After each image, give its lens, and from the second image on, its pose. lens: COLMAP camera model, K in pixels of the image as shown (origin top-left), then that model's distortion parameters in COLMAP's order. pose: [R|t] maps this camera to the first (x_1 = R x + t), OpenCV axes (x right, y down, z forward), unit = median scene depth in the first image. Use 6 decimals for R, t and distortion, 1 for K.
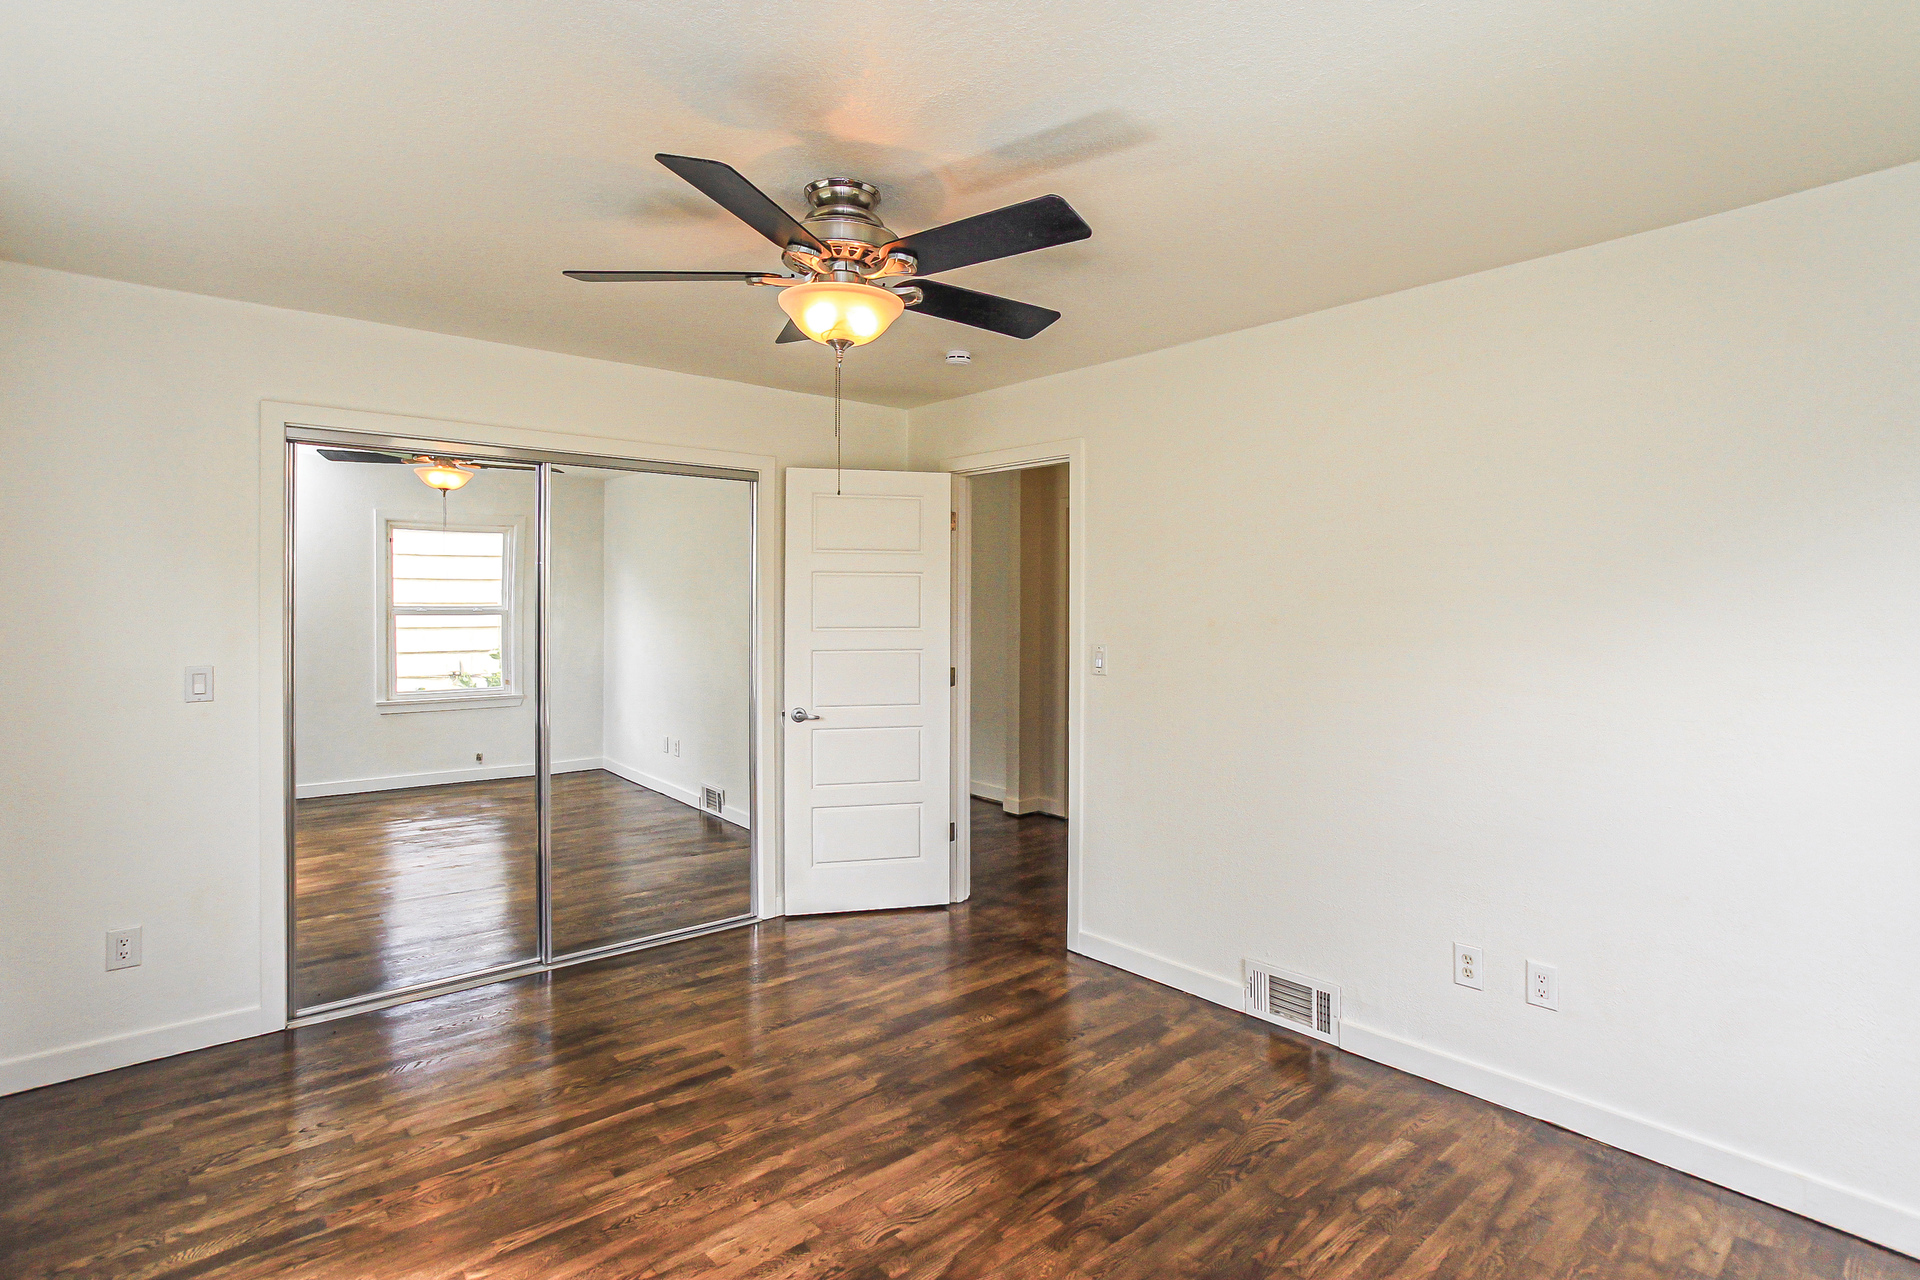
lens RADIAL K [[982.2, 0, 960.0], [0, 982.2, 640.0], [0, 0, 1]] dist [-0.073156, 0.031959]
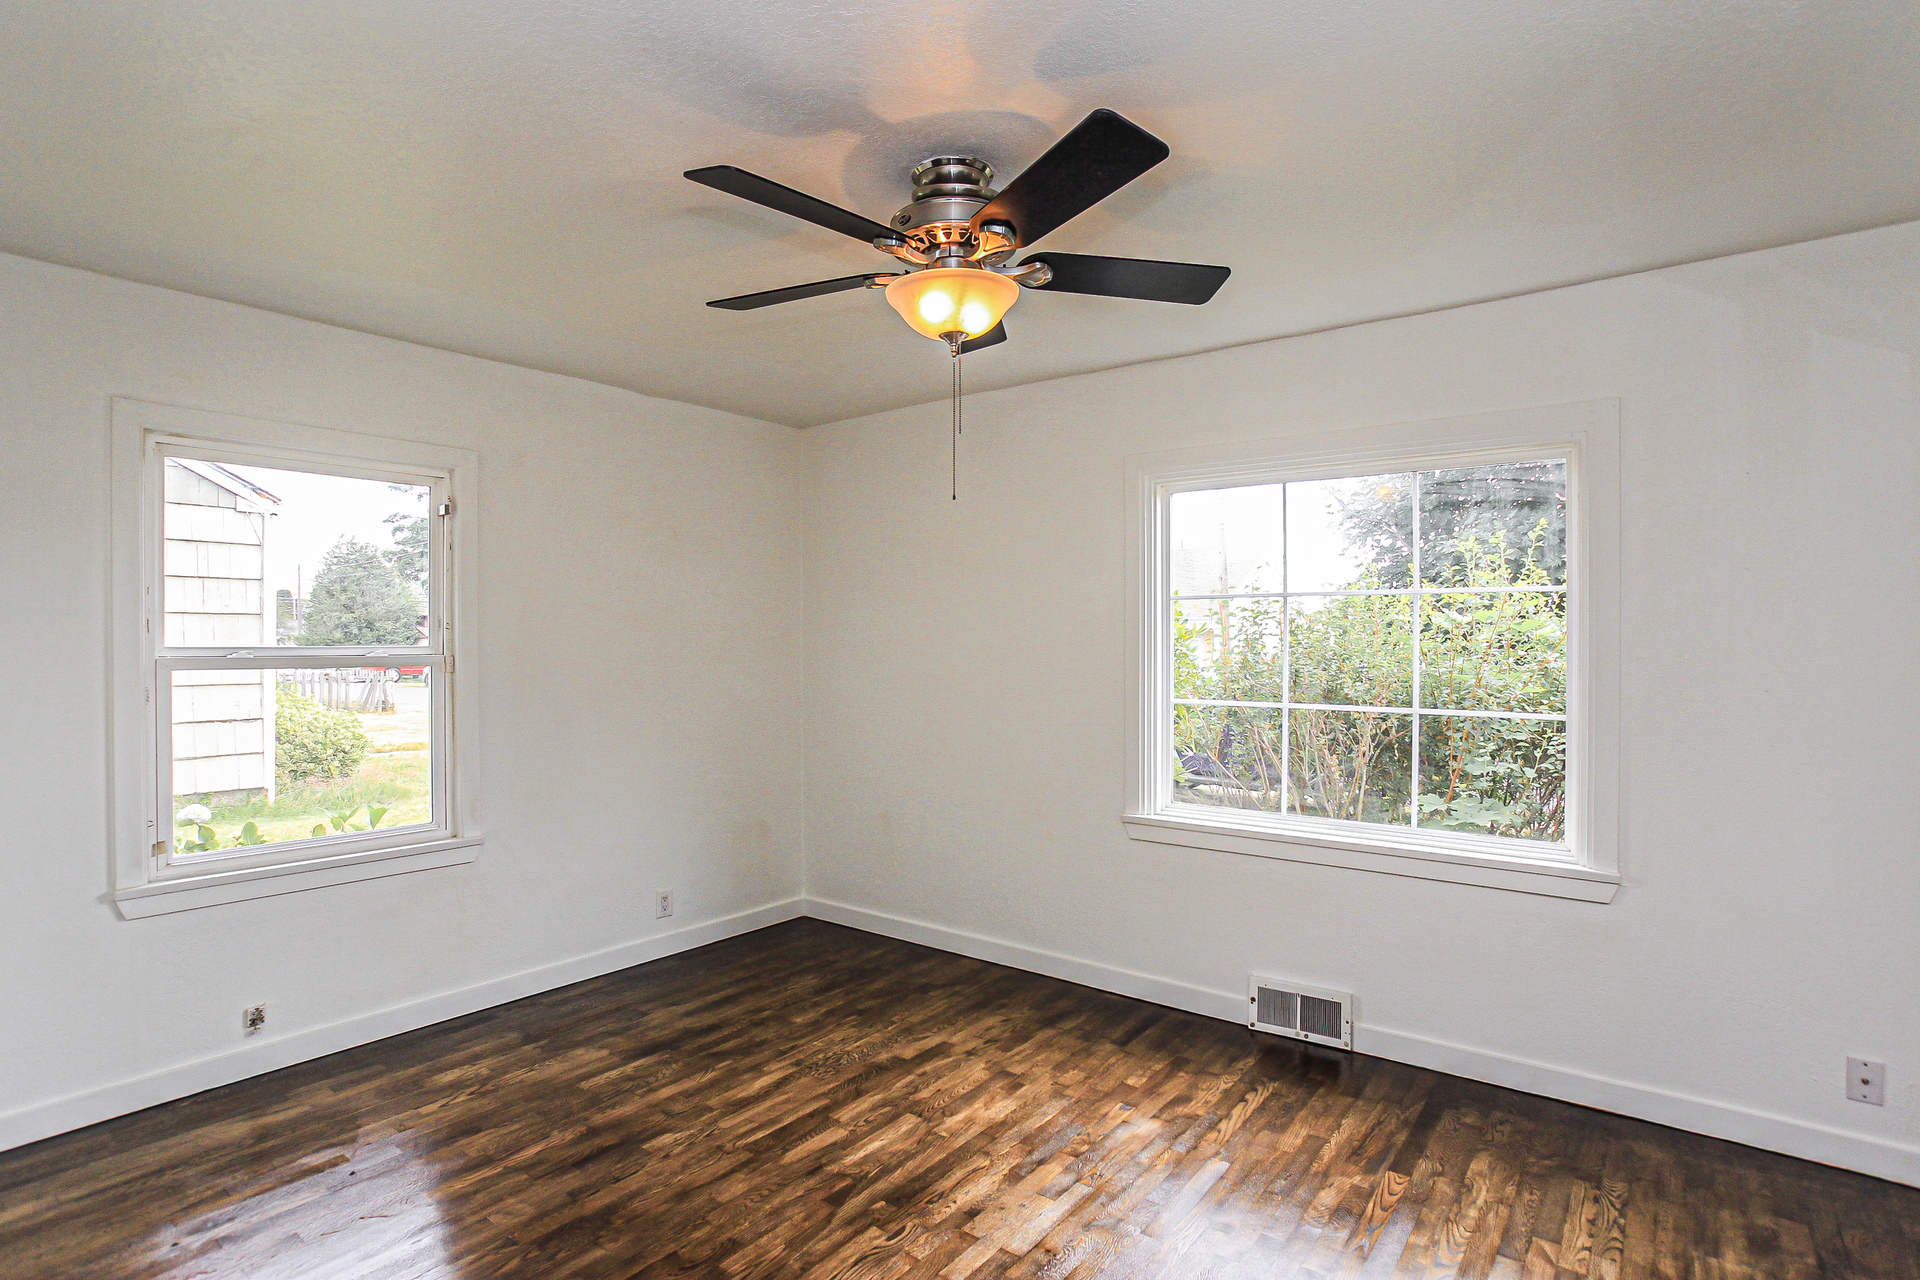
lens RADIAL K [[982.2, 0, 960.0], [0, 982.2, 640.0], [0, 0, 1]] dist [-0.073156, 0.031959]
pose [[-0.982765, -0.001833, -0.184848, 0.050402], [-0.006296, 0.999703, 0.023558, -0.043362], [0.184750, 0.024316, -0.982485, 2.018916]]
